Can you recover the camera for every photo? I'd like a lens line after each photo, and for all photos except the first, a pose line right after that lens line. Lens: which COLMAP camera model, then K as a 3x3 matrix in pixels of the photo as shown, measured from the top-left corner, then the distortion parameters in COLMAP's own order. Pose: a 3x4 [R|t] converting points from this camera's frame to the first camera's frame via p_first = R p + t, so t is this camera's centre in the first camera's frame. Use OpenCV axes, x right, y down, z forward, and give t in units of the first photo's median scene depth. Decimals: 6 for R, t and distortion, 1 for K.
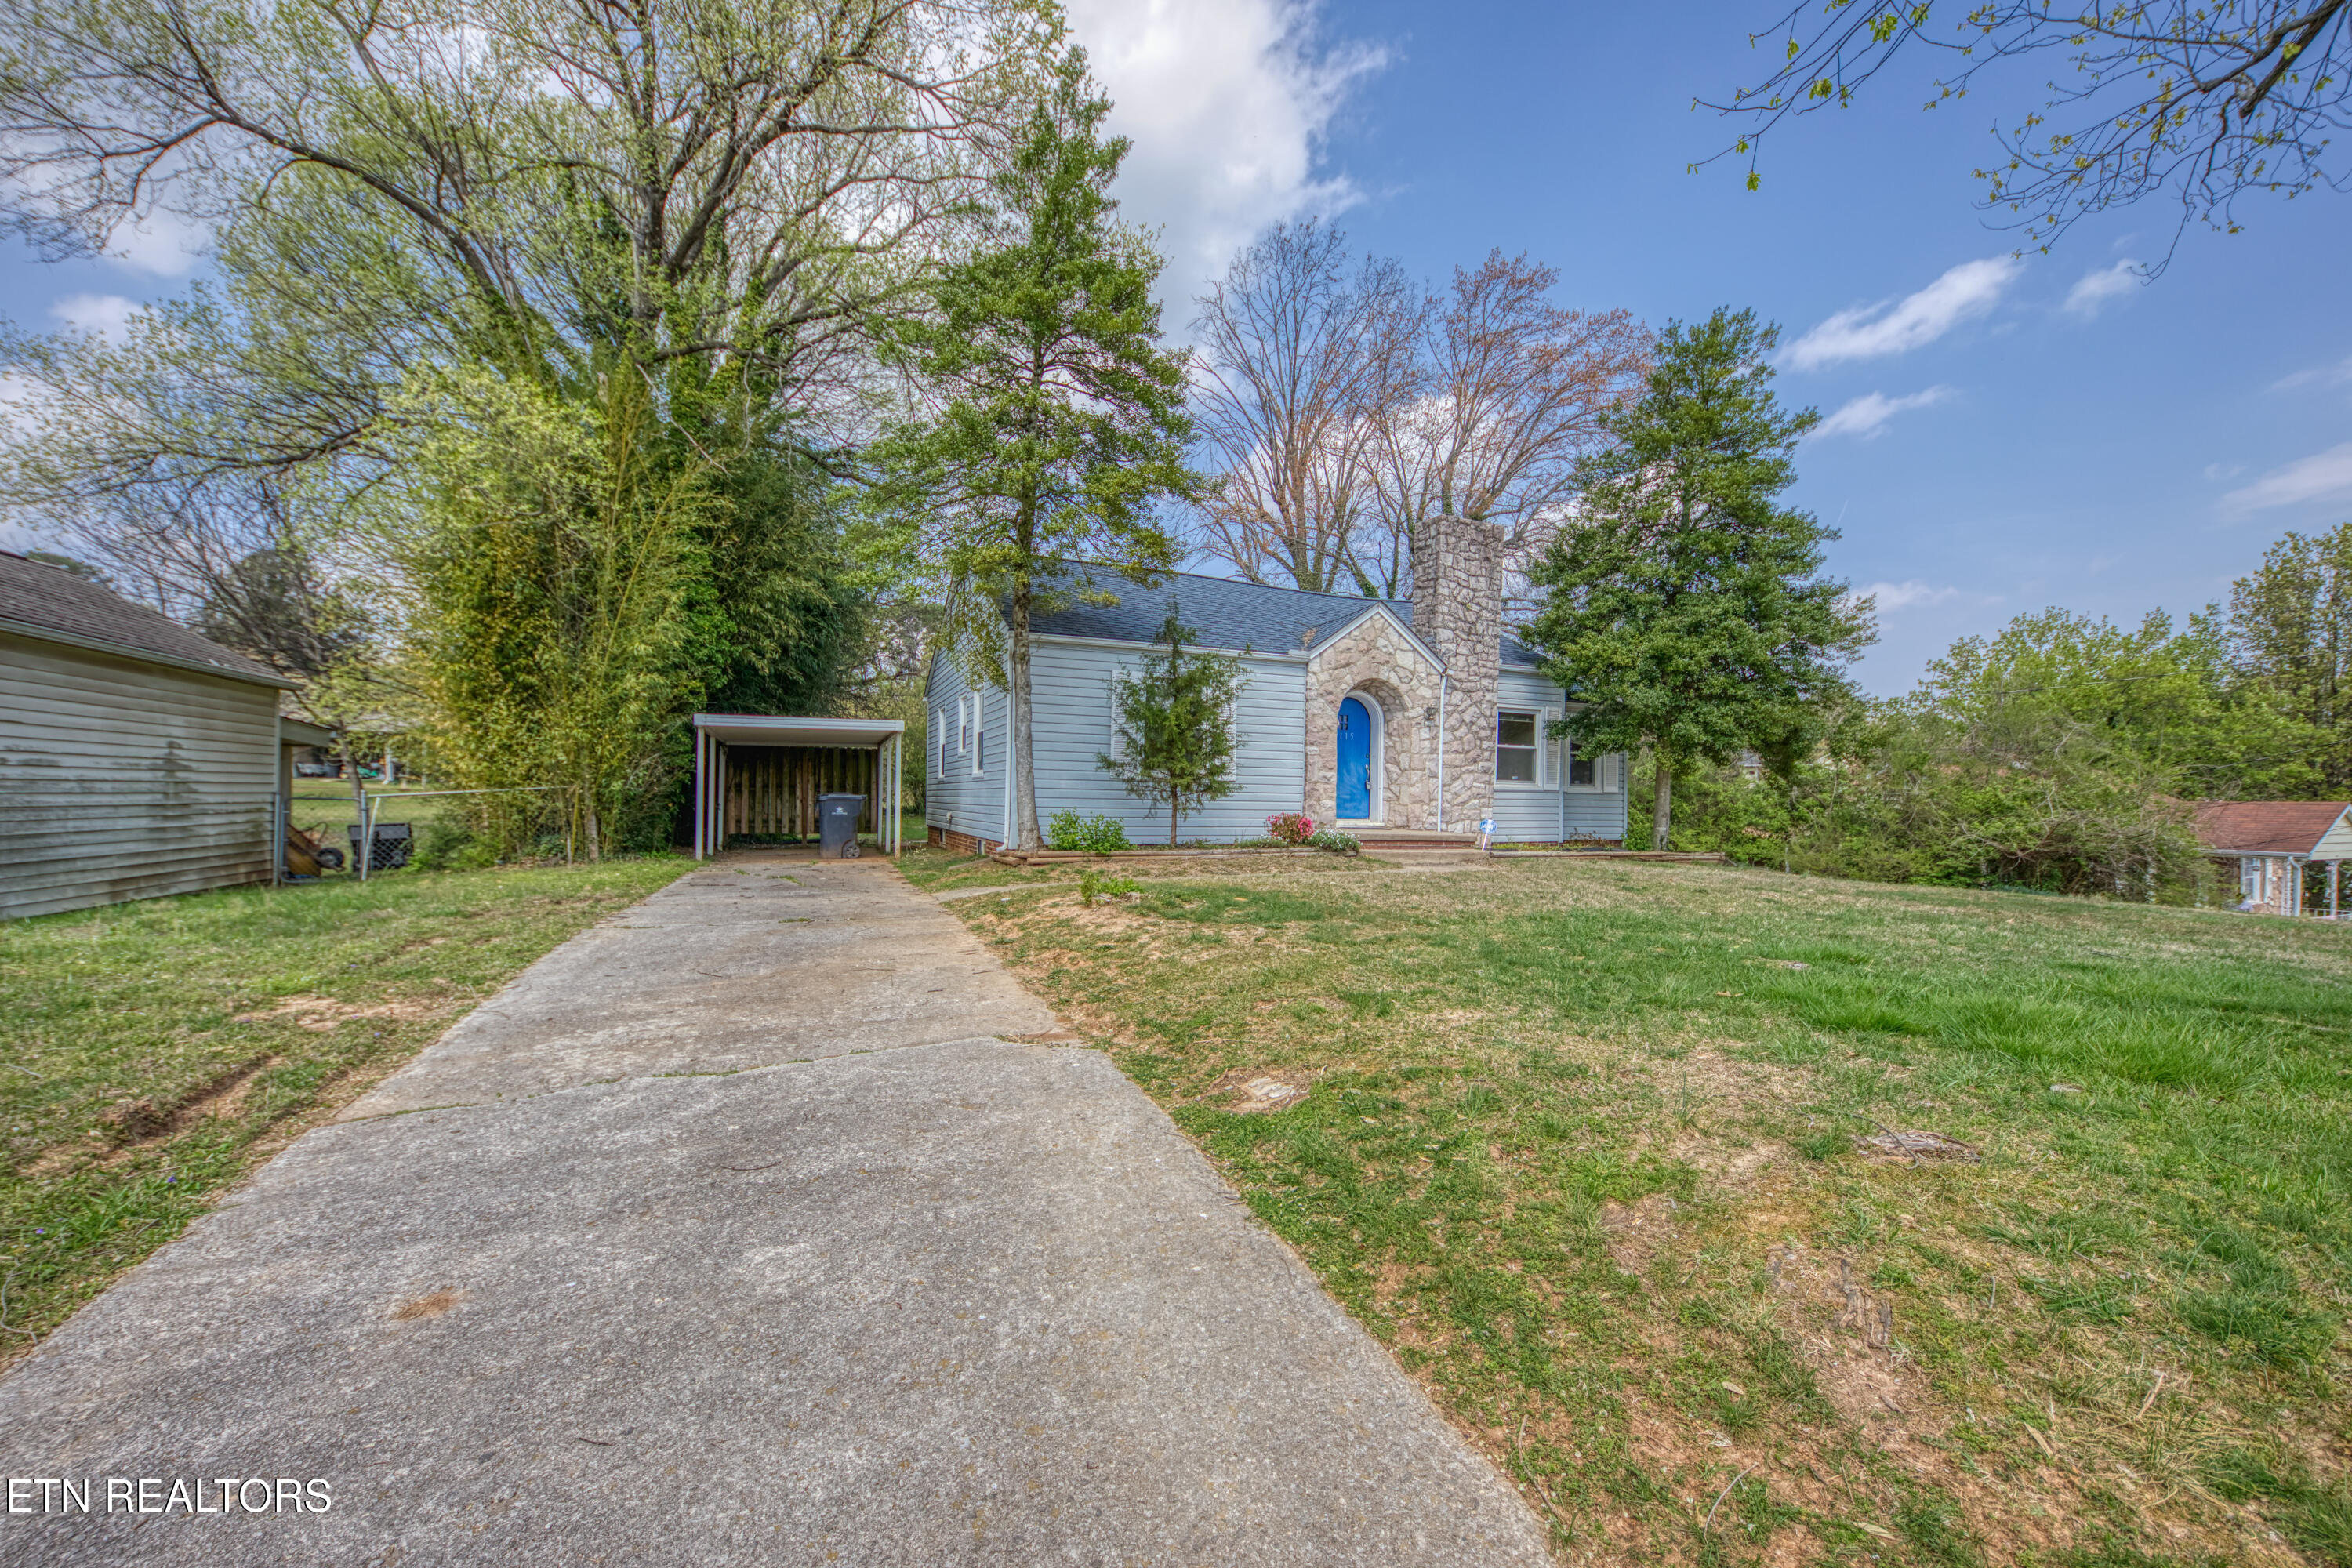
lens RADIAL K [[935.7, 0, 1174.7], [0, 935.7, 786.1], [0, 0, 1]] dist [-0.000892, -0.000022]
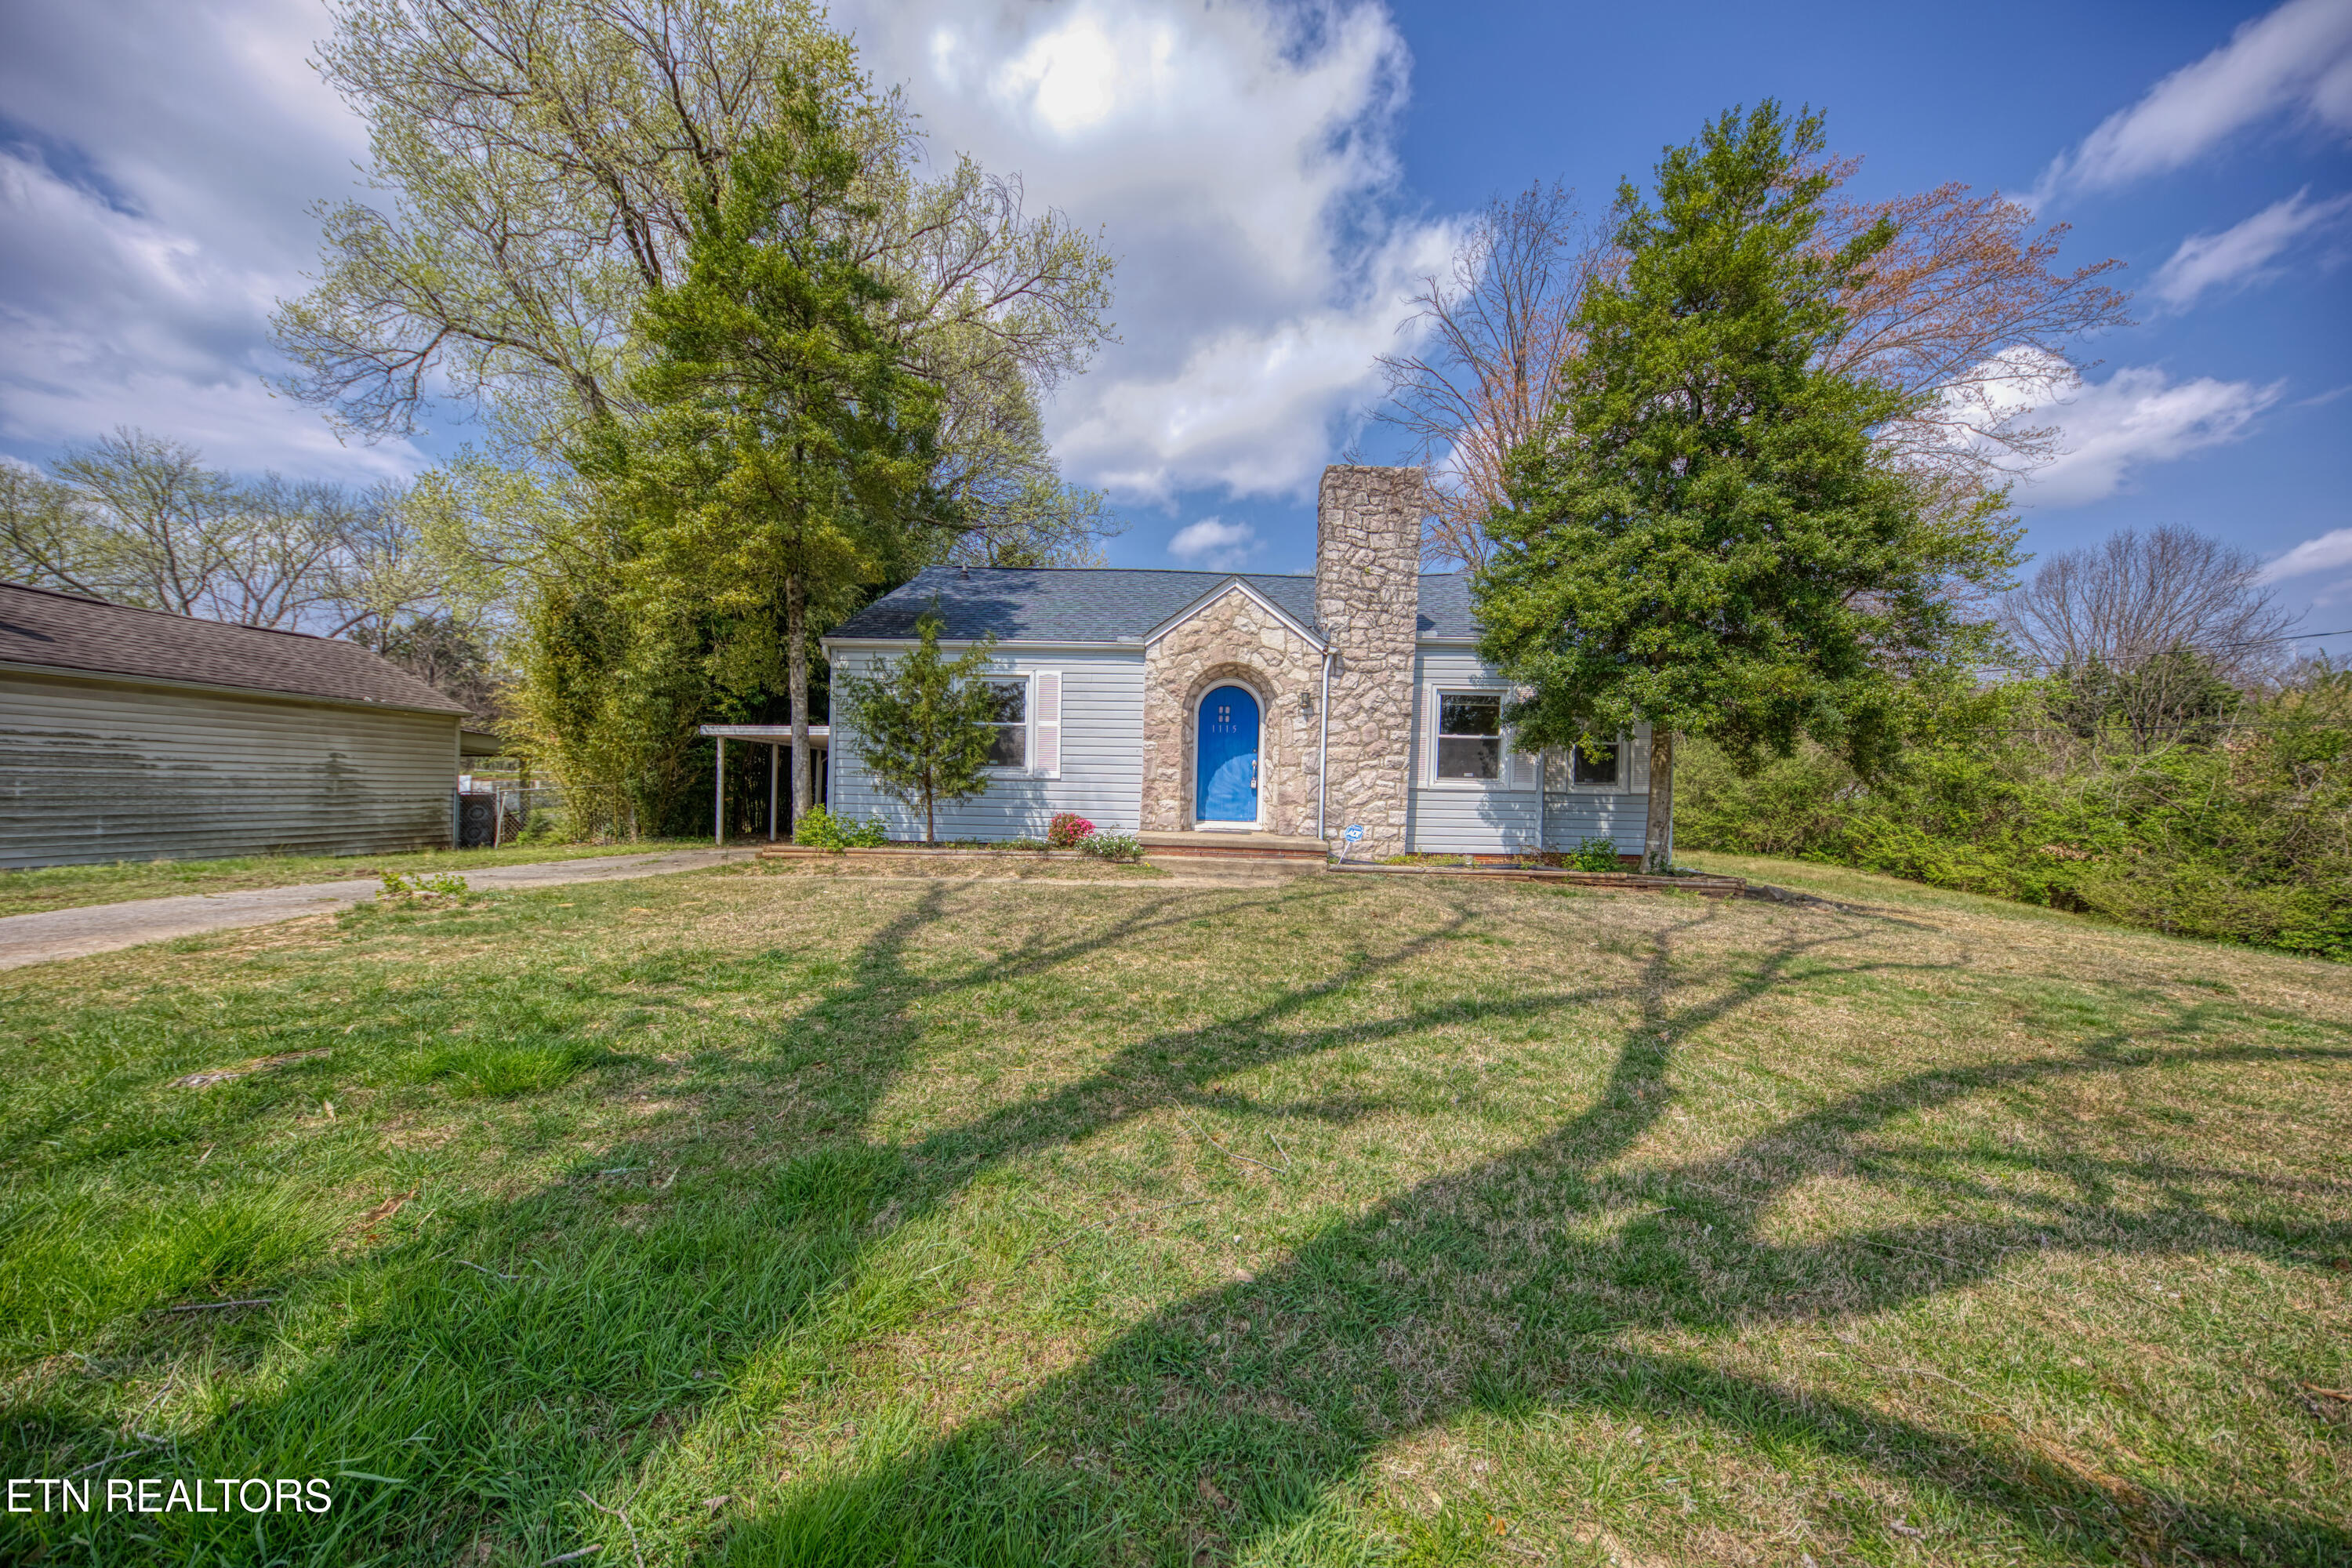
lens RADIAL K [[817.3, 0, 1182.8], [0, 817.3, 787.1], [0, 0, 1]] dist [0.000026, -0.000043]
pose [[0.905398, 0.001914, -0.424560, 0.481910], [-0.001936, 0.999998, 0.000380, 0.002420], [0.424560, 0.000478, 0.905400, 0.270546]]
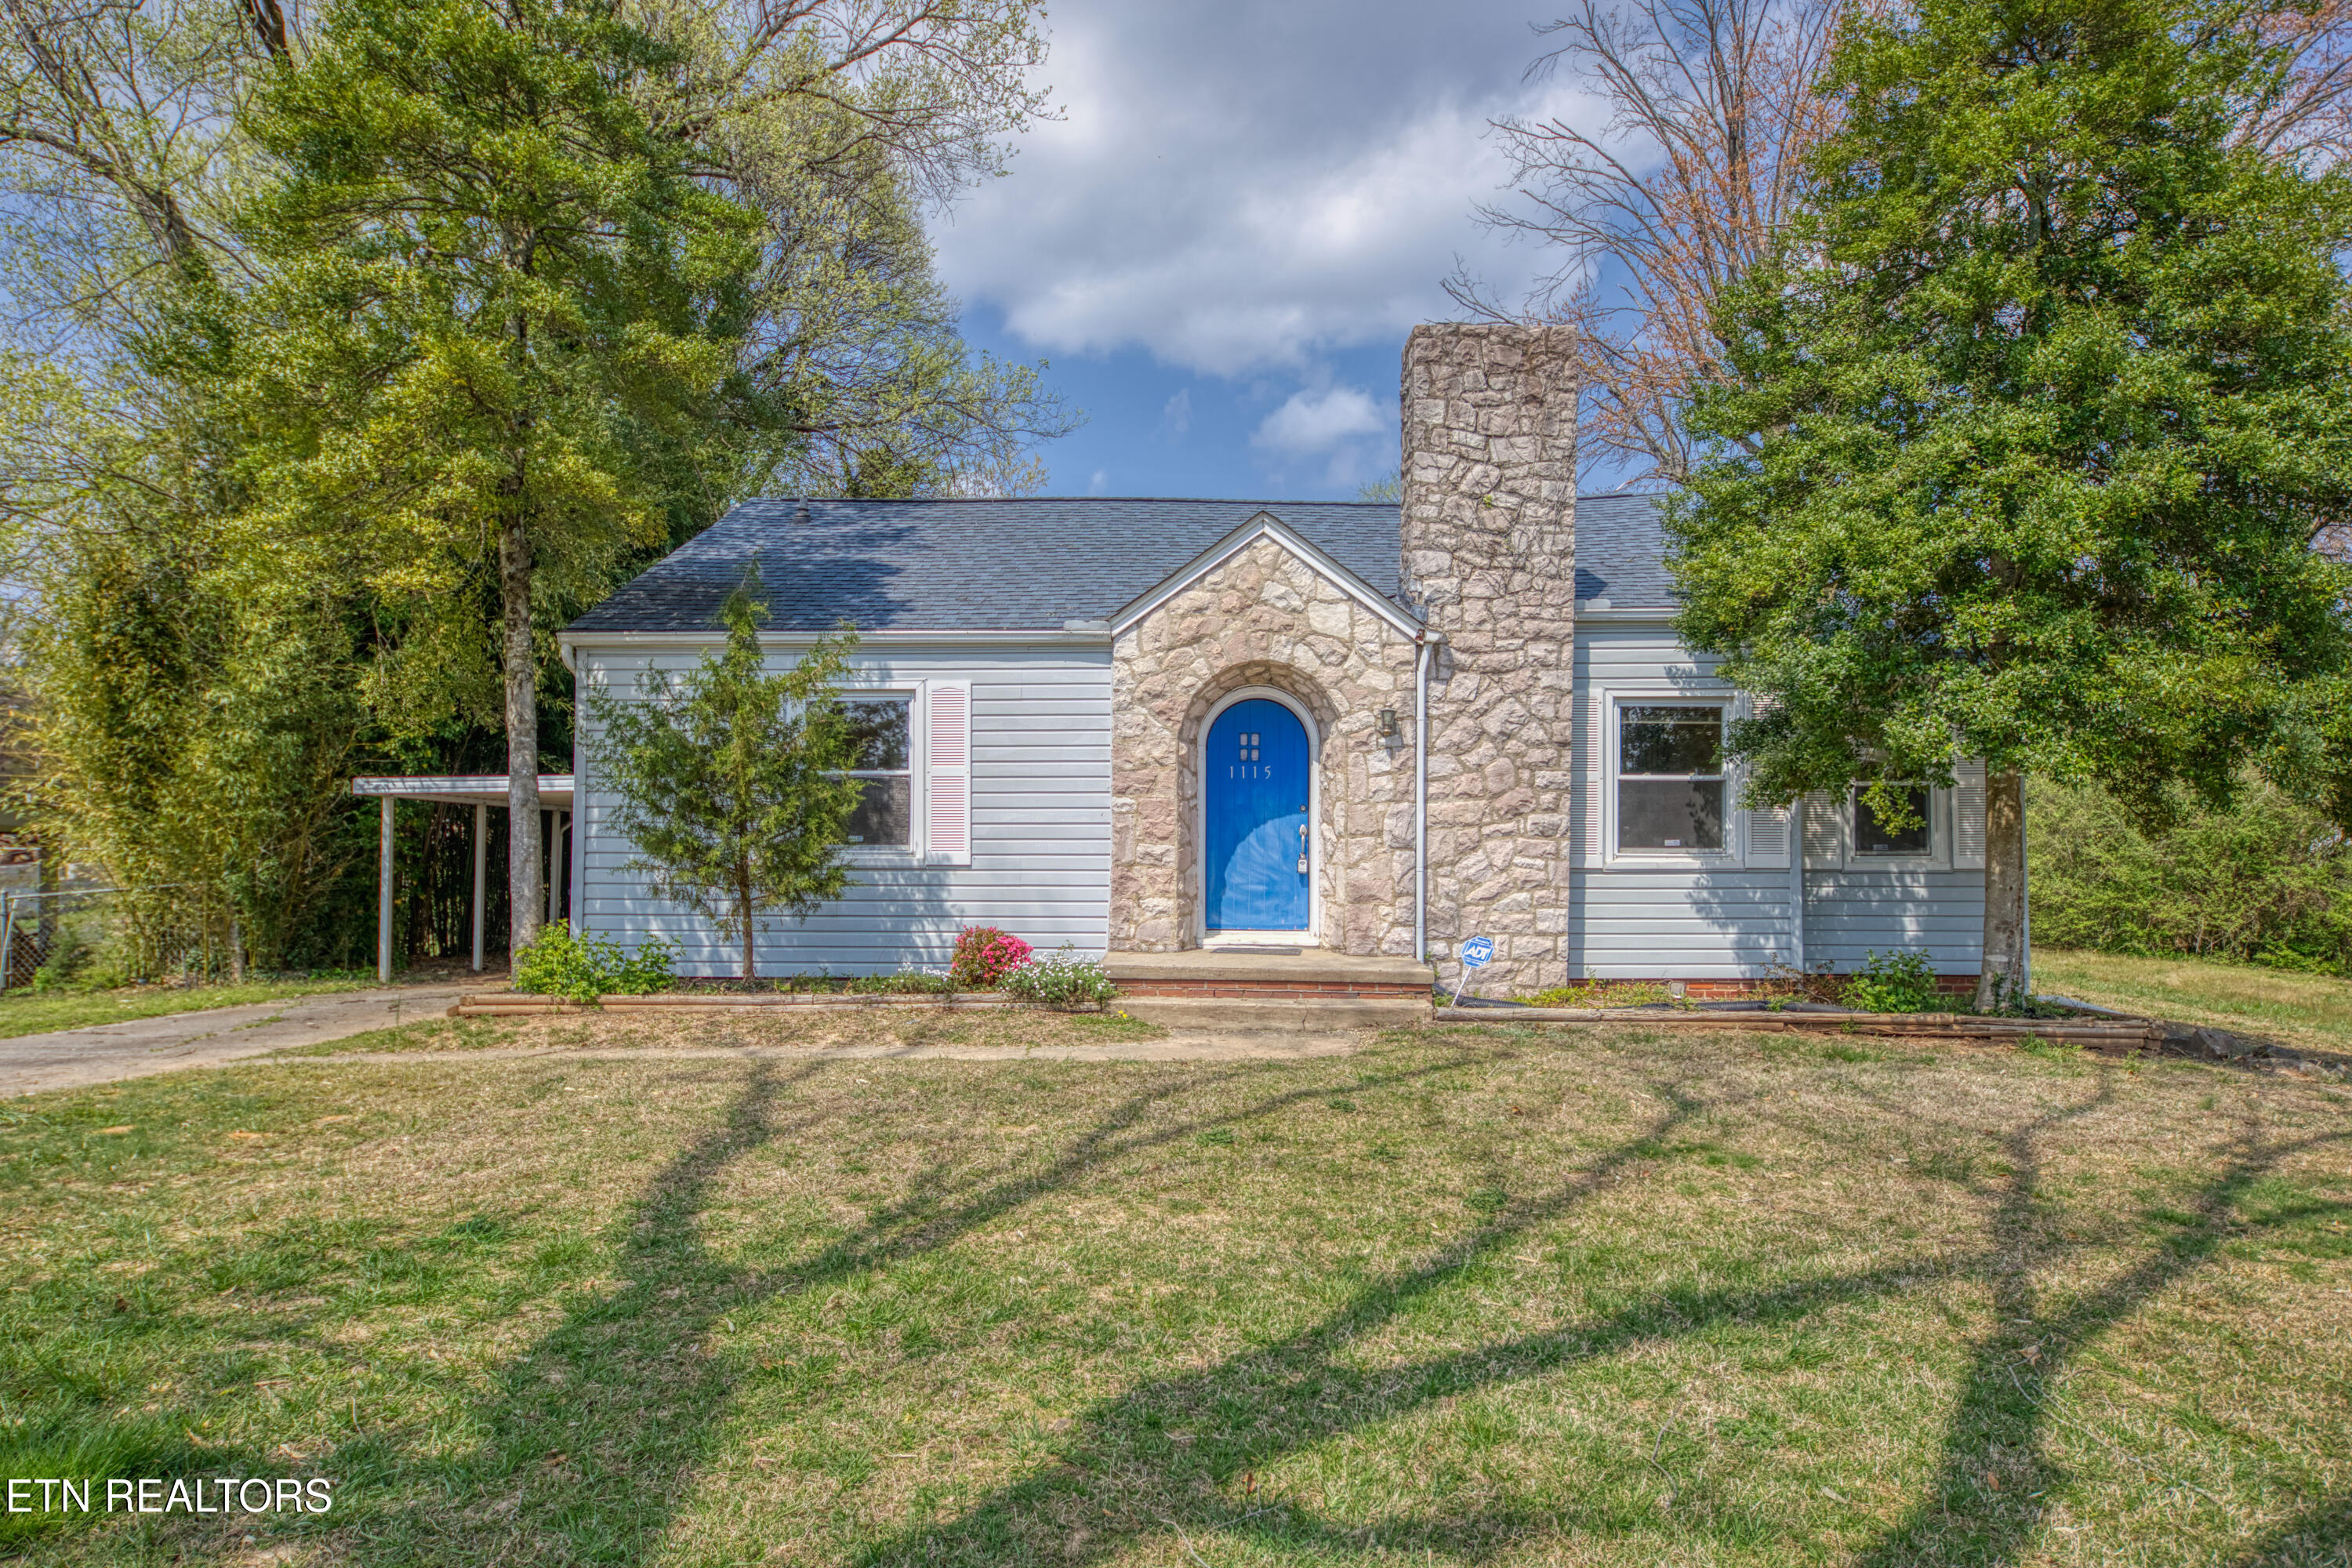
lens RADIAL K [[1403.7, 0, 1176.0], [0, 1403.7, 784.0], [0, 0, 1]] dist [0.005372, 0.003521]
pose [[0.903452, -0.034310, -0.427315, 0.483072], [0.018478, 0.998982, -0.041144, -0.015211], [0.428291, 0.029276, 0.903166, 0.269728]]
